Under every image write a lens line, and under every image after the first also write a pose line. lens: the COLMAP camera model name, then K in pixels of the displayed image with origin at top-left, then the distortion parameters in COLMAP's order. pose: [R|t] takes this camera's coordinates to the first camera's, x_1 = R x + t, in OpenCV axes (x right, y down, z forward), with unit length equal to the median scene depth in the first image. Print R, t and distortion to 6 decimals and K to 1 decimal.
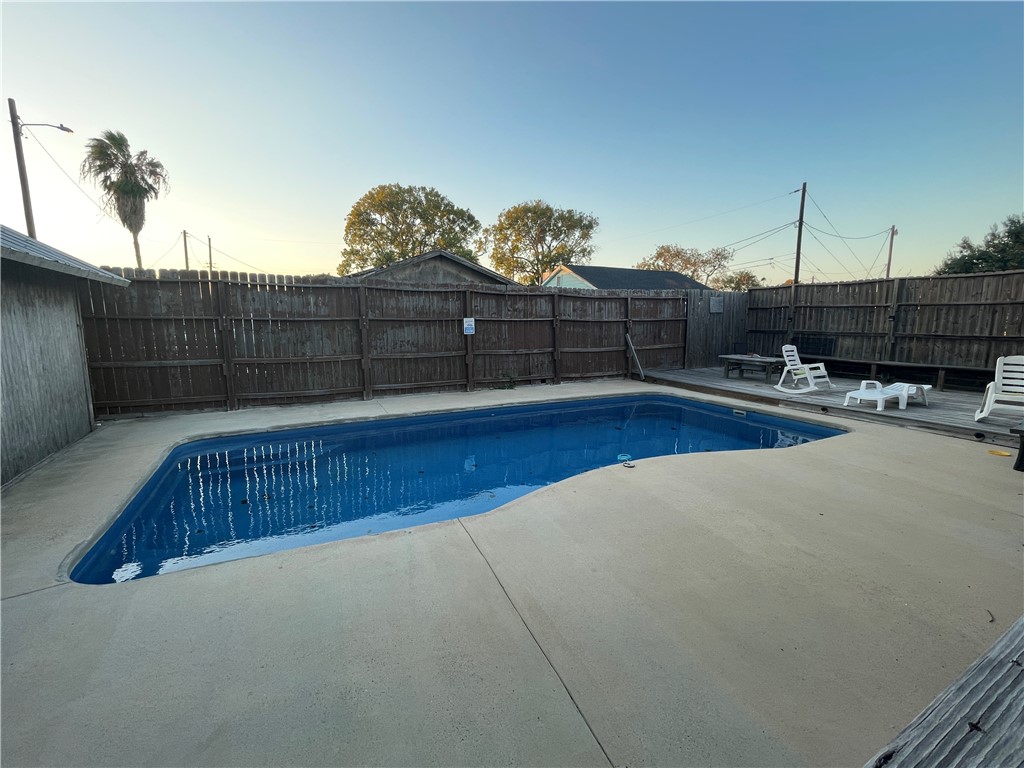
lens RADIAL K [[415.6, 0, 512.3], [0, 415.6, 379.2], [0, 0, 1]] dist [-0.006644, 0.001414]
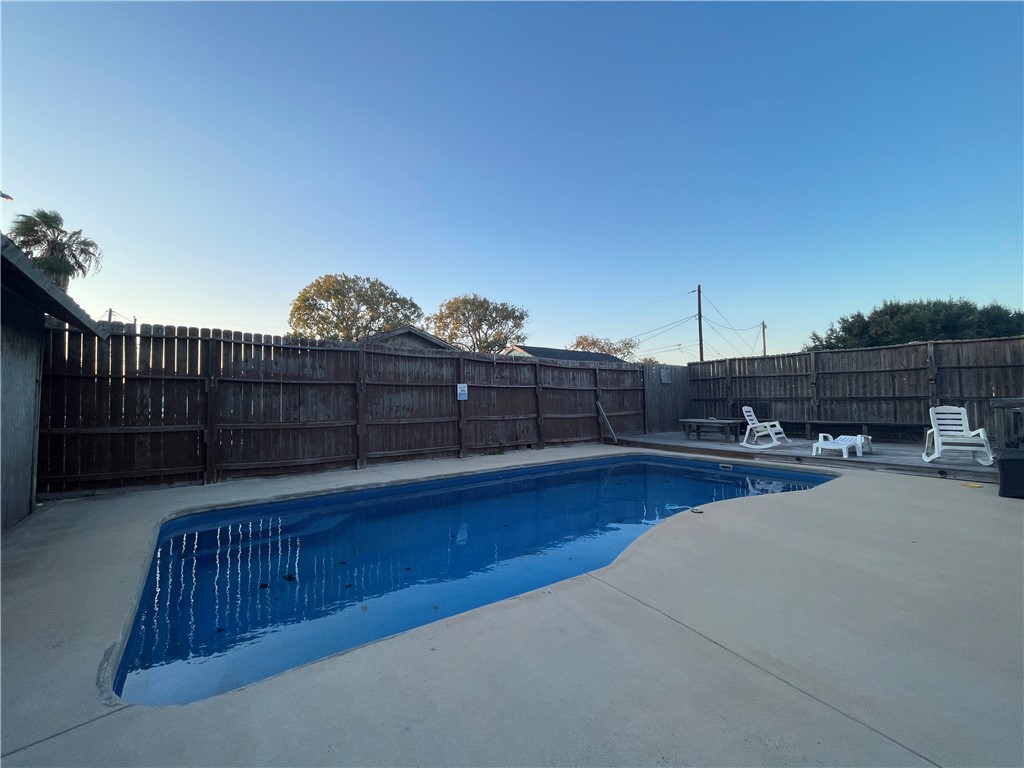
lens RADIAL K [[390.9, 0, 511.7], [0, 390.9, 389.7], [0, 0, 1]] dist [-0.004965, -0.000473]
pose [[0.987133, -0.005519, 0.159807, -0.138446], [0.032419, 0.985557, -0.166214, 0.029224], [-0.156581, 0.169256, 0.973054, 0.054408]]
